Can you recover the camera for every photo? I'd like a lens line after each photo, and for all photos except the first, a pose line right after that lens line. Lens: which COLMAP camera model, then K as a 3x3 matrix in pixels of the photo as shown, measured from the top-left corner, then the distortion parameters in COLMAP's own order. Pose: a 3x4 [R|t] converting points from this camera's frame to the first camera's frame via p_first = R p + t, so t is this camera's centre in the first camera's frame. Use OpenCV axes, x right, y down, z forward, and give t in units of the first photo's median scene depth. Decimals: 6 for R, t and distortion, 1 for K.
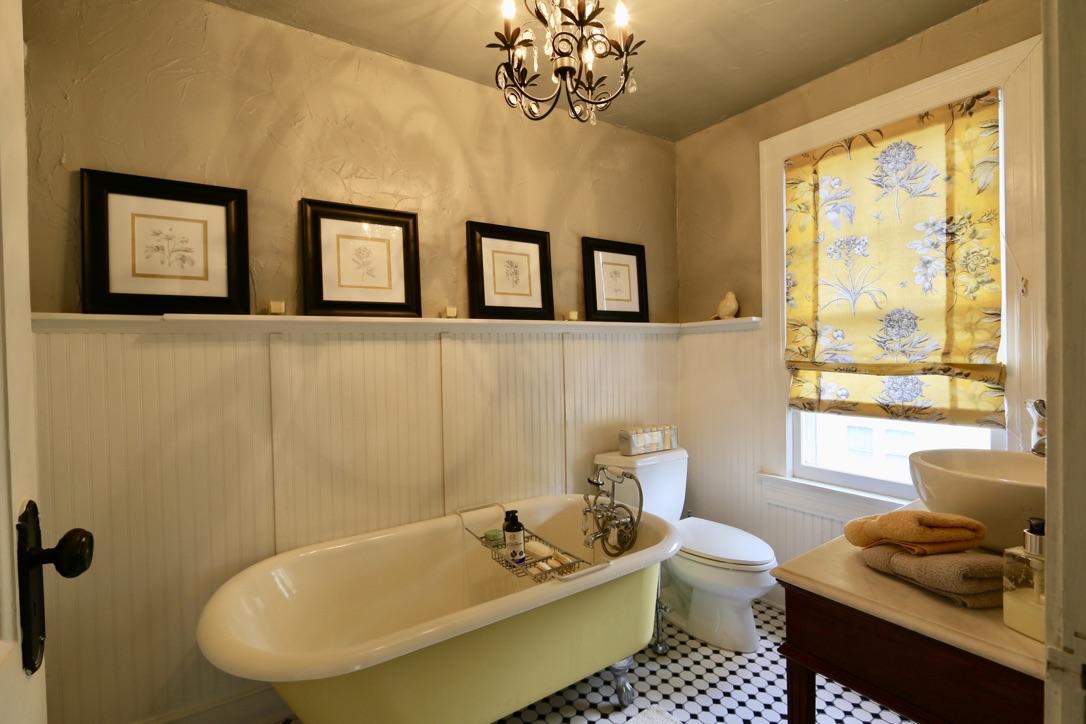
lens RADIAL K [[497.4, 0, 541.5], [0, 497.4, 360.9], [0, 0, 1]] dist [-0.010631, -0.000547]
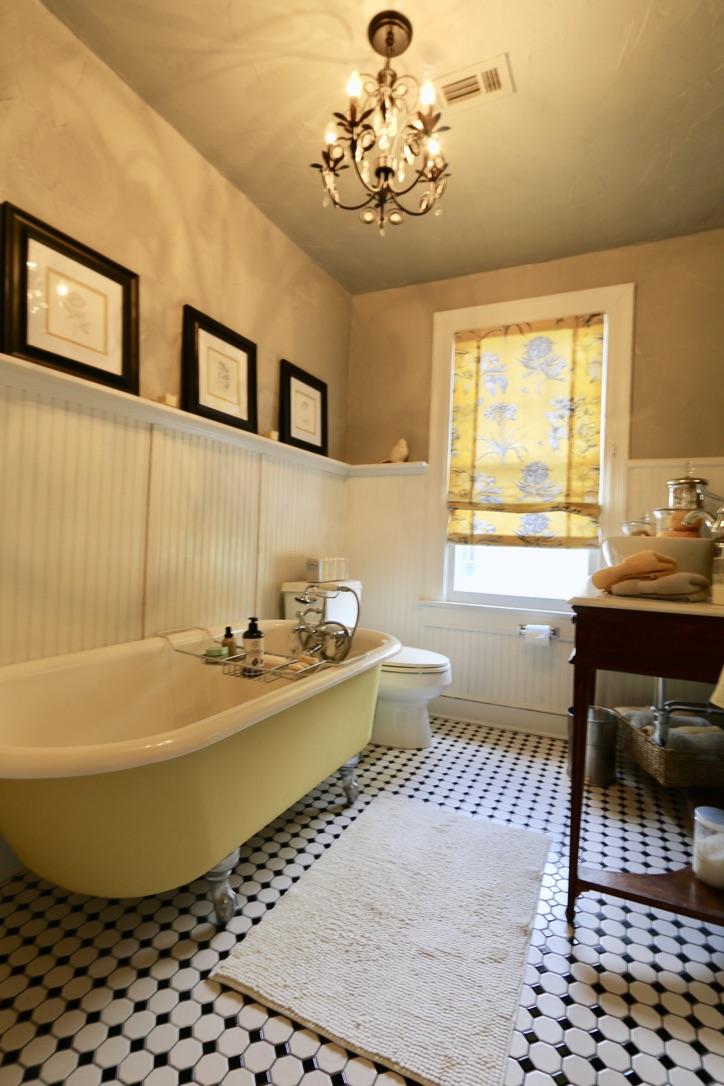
lens RADIAL K [[521.9, 0, 365.5], [0, 521.9, 544.5], [0, 0, 1]] dist [-0.010708, 0.001101]
pose [[0.854790, 0.051830, 0.516380, -0.342860], [-0.045688, 0.998653, -0.024606, 0.157255], [-0.516960, -0.002559, 0.856006, 0.046141]]
